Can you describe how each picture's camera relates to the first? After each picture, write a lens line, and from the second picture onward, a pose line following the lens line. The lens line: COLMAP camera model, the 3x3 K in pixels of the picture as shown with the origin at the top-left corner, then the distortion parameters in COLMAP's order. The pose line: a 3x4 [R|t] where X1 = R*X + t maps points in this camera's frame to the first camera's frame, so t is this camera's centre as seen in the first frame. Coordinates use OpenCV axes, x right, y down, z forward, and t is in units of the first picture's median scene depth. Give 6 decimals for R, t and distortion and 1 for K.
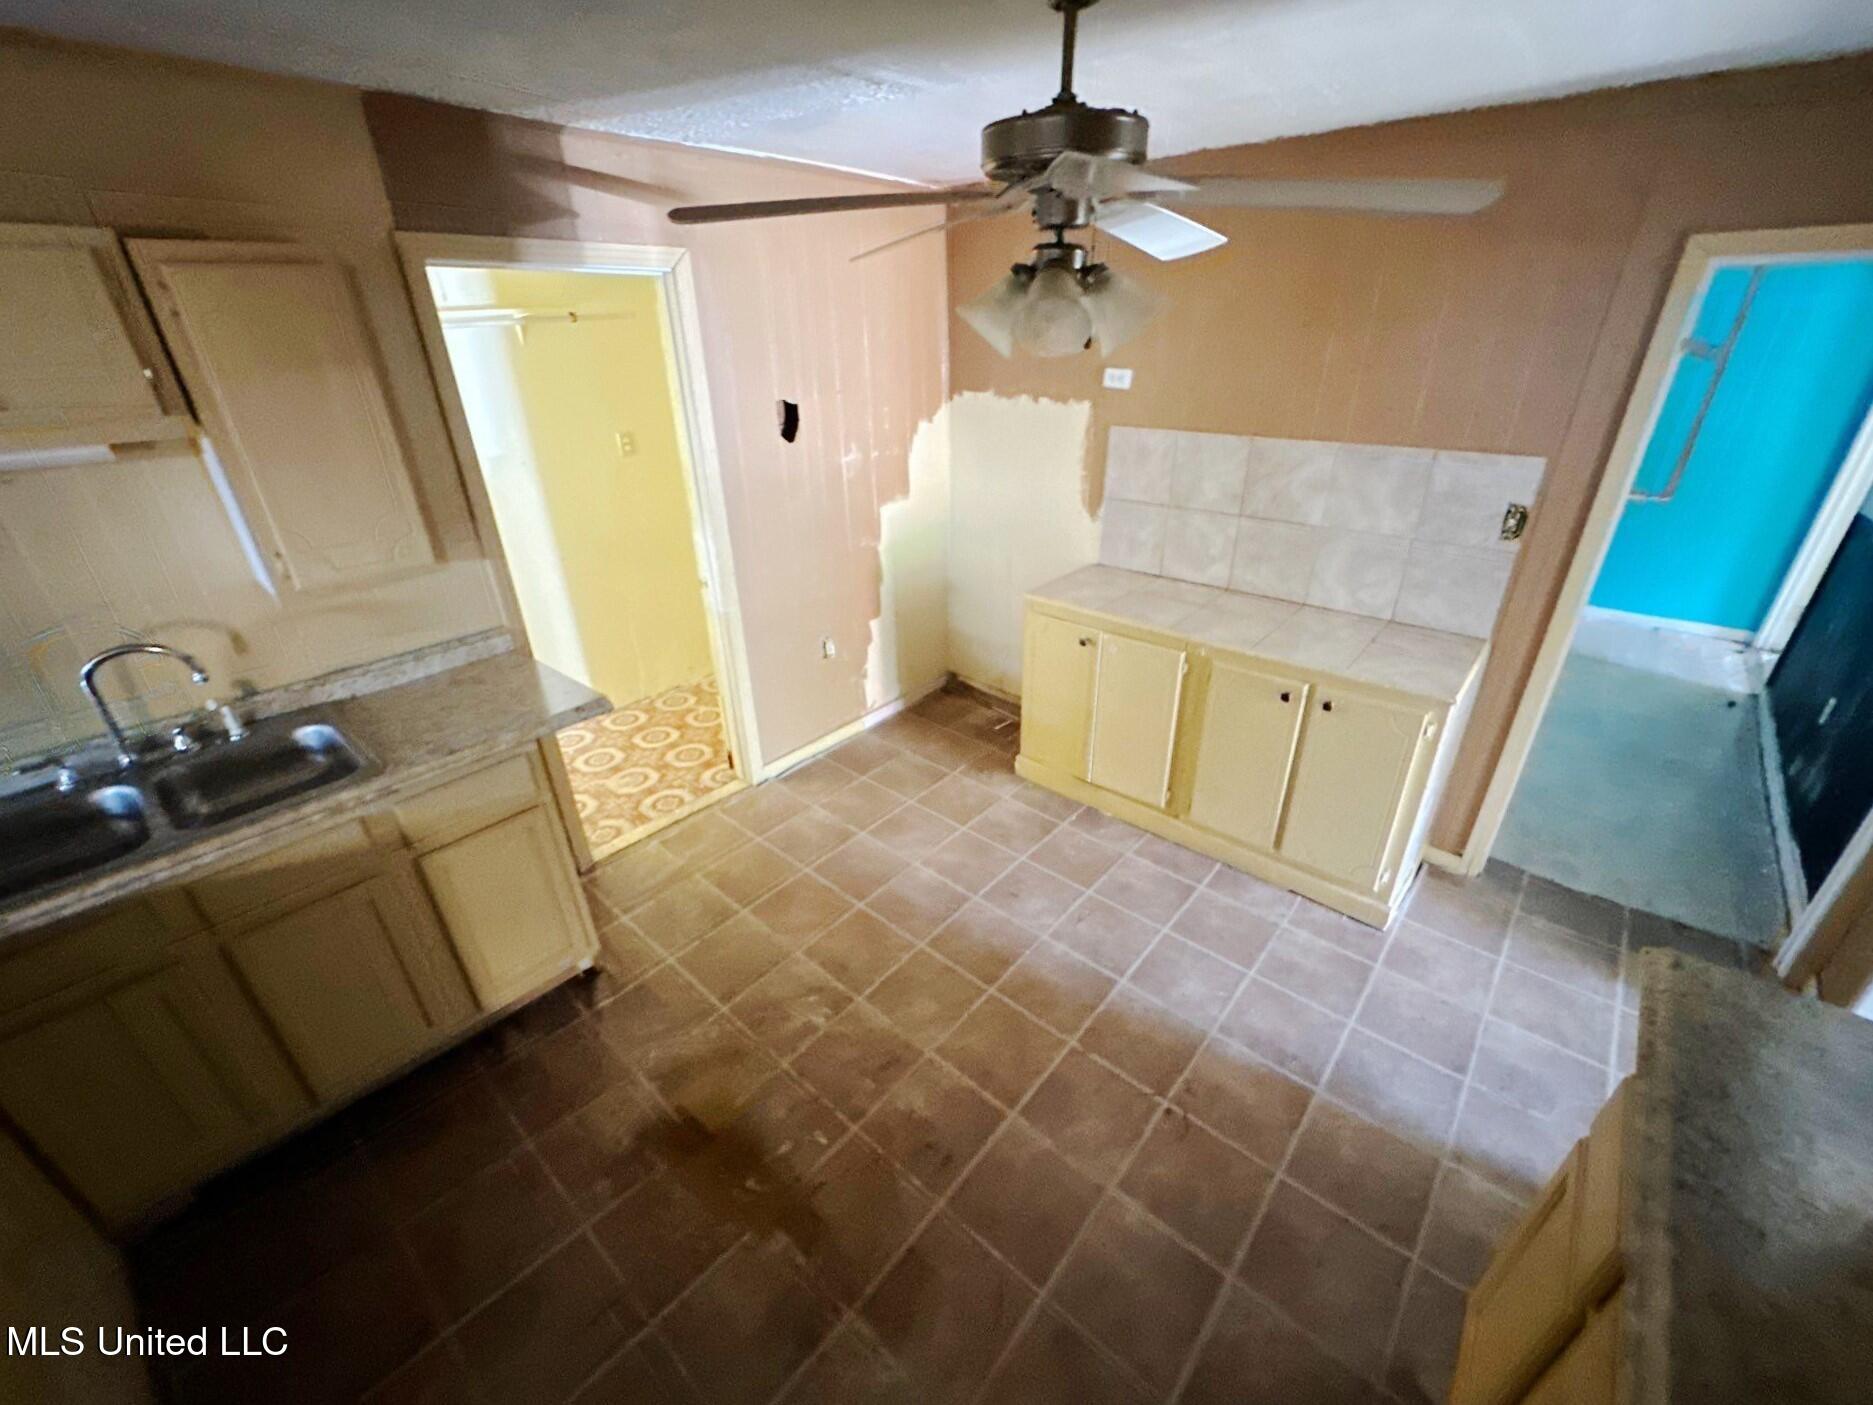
lens RADIAL K [[767.6, 0, 934.4], [0, 767.6, 703.4], [0, 0, 1]] dist [-0.001729, -0.000074]
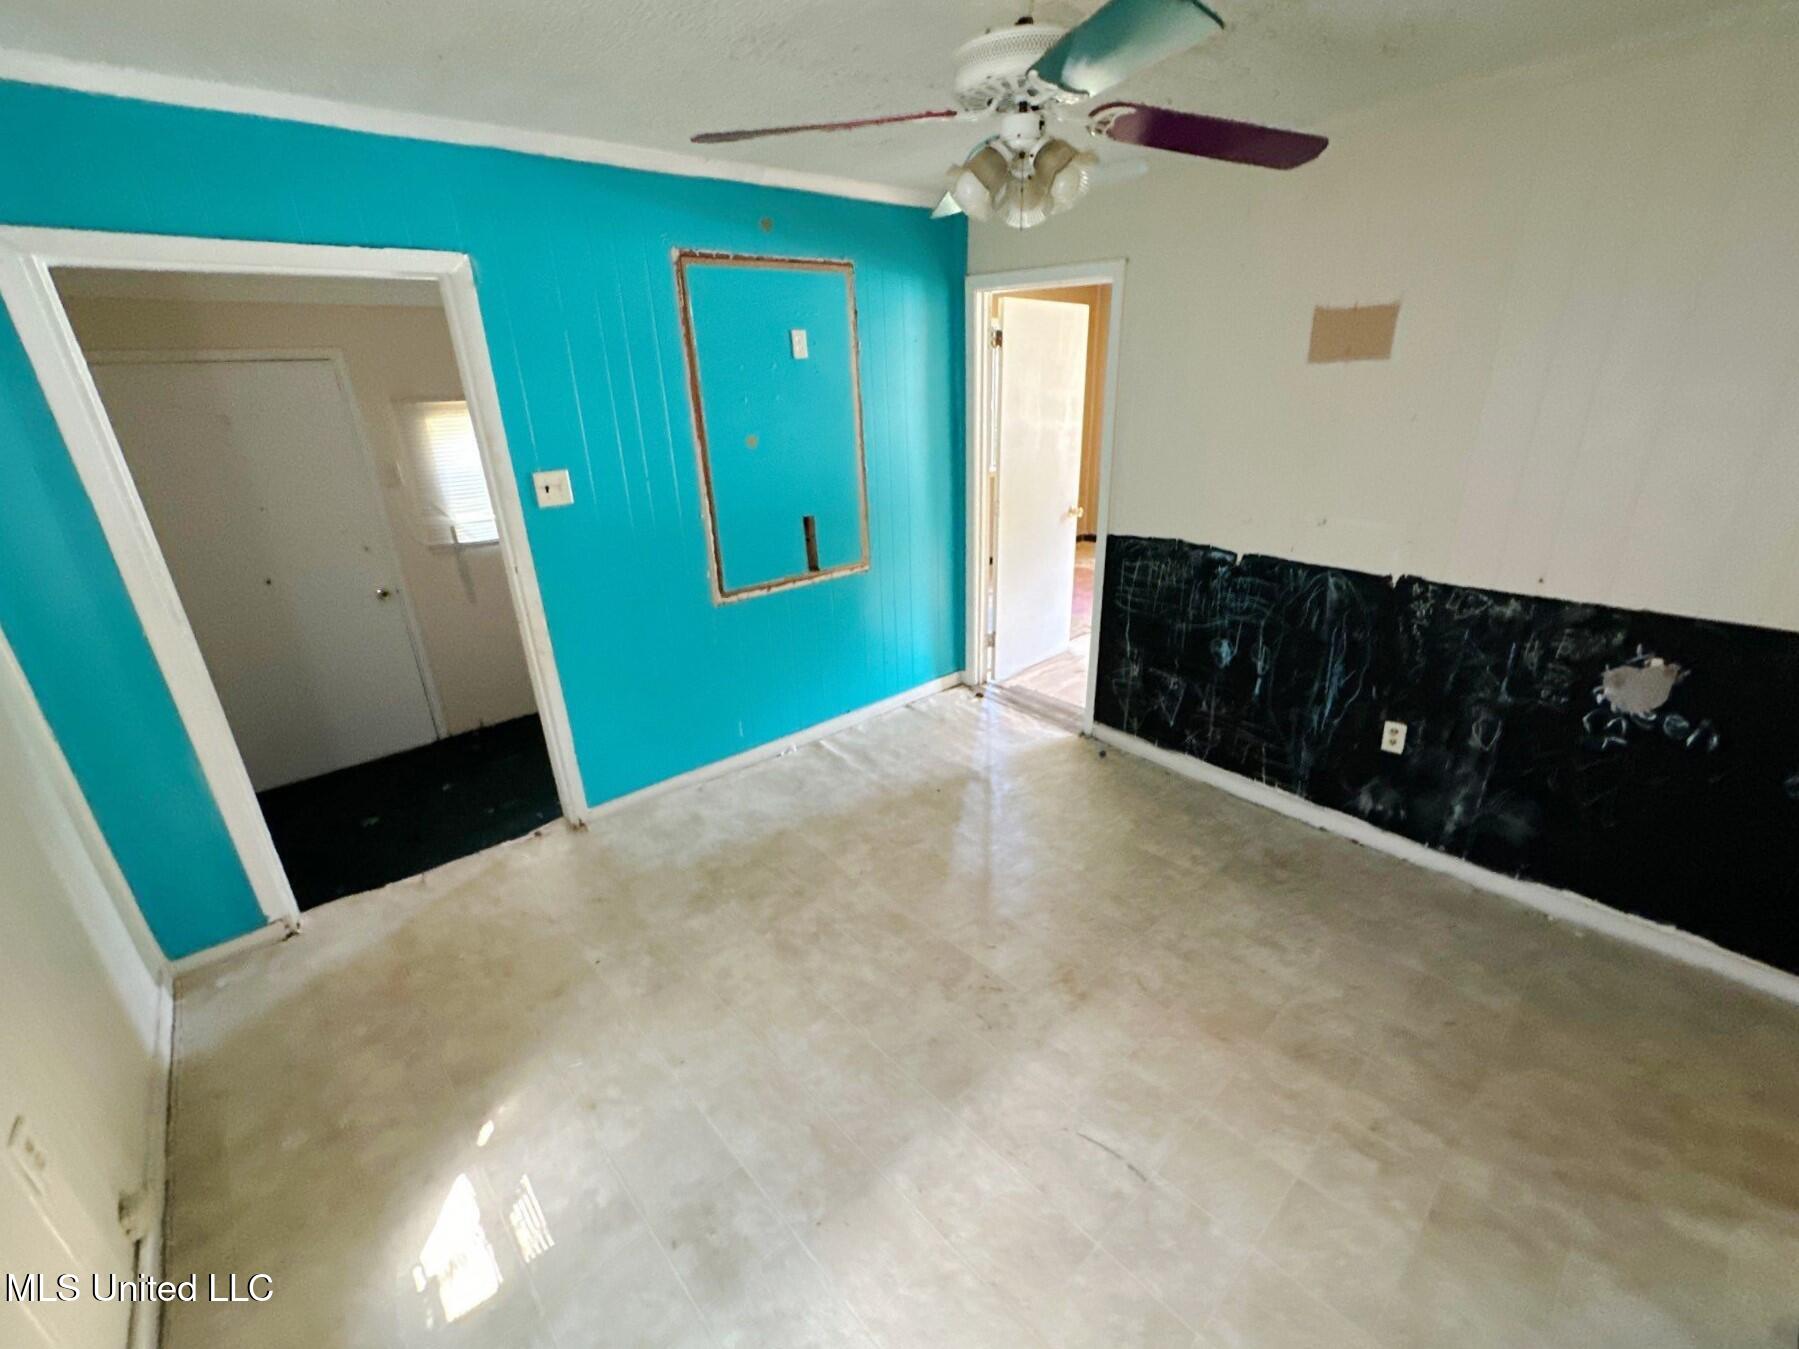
lens RADIAL K [[767.8, 0, 899.5], [0, 767.8, 674.5], [0, 0, 1]] dist [-0.001469, -0.000025]
pose [[0.143691, -0.351441, 0.925117, 0.289945], [0.474994, 0.844592, 0.247074, -0.546249], [-0.868178, 0.403923, 0.288293, 1.219754]]
